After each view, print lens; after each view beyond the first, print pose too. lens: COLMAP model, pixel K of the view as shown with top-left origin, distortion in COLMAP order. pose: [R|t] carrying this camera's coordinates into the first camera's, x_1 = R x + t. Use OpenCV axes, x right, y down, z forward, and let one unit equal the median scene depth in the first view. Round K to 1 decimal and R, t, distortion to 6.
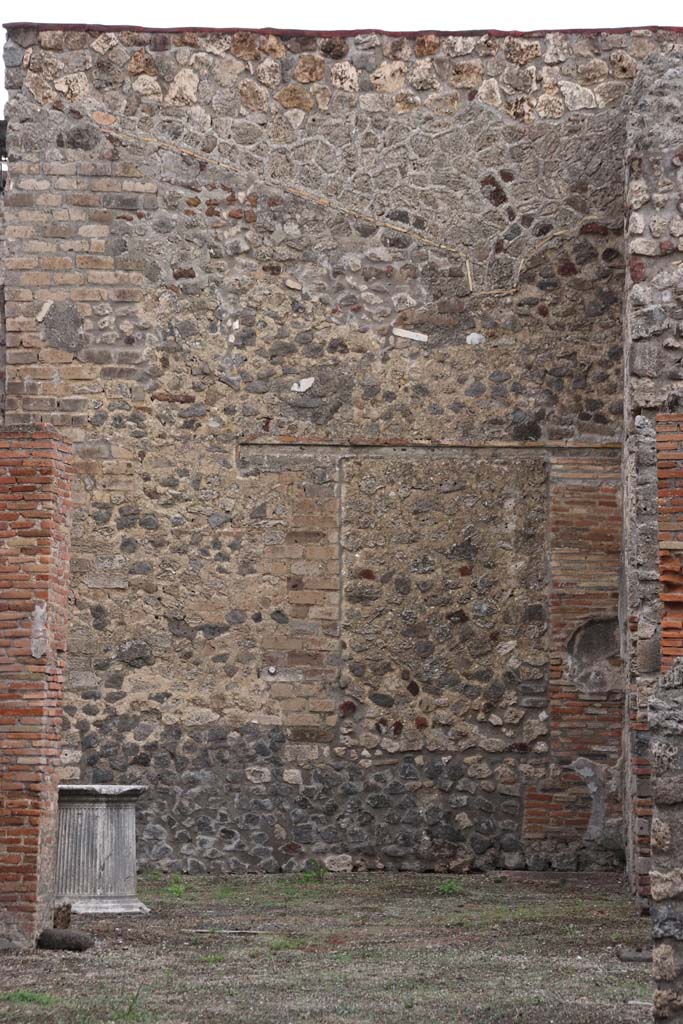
lens RADIAL K [[4172.2, 0, 344.4], [0, 4172.2, 519.2], [0, 0, 1]] dist [1.637502, 0.000000]
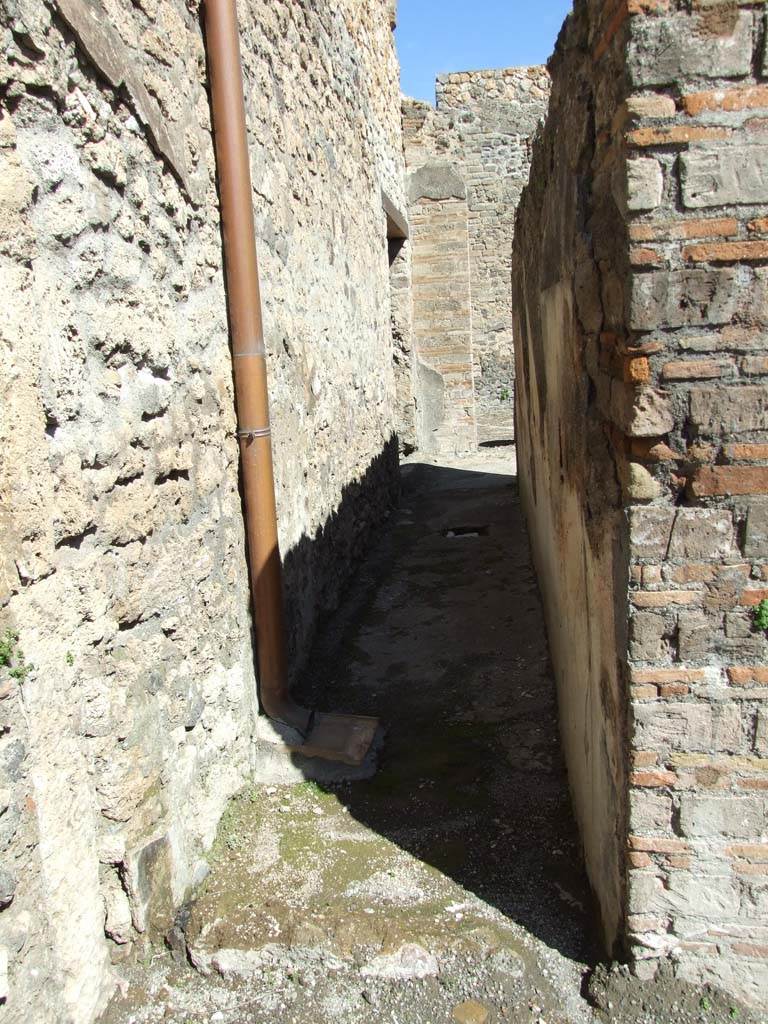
lens RADIAL K [[799.4, 0, 377.0], [0, 799.4, 505.2], [0, 0, 1]] dist [-0.040655, -0.003220]
pose [[0.997032, -0.068330, -0.035459, -0.114518], [0.075014, 0.965835, 0.248066, 0.010845], [0.017297, -0.249989, 0.968094, 0.493350]]
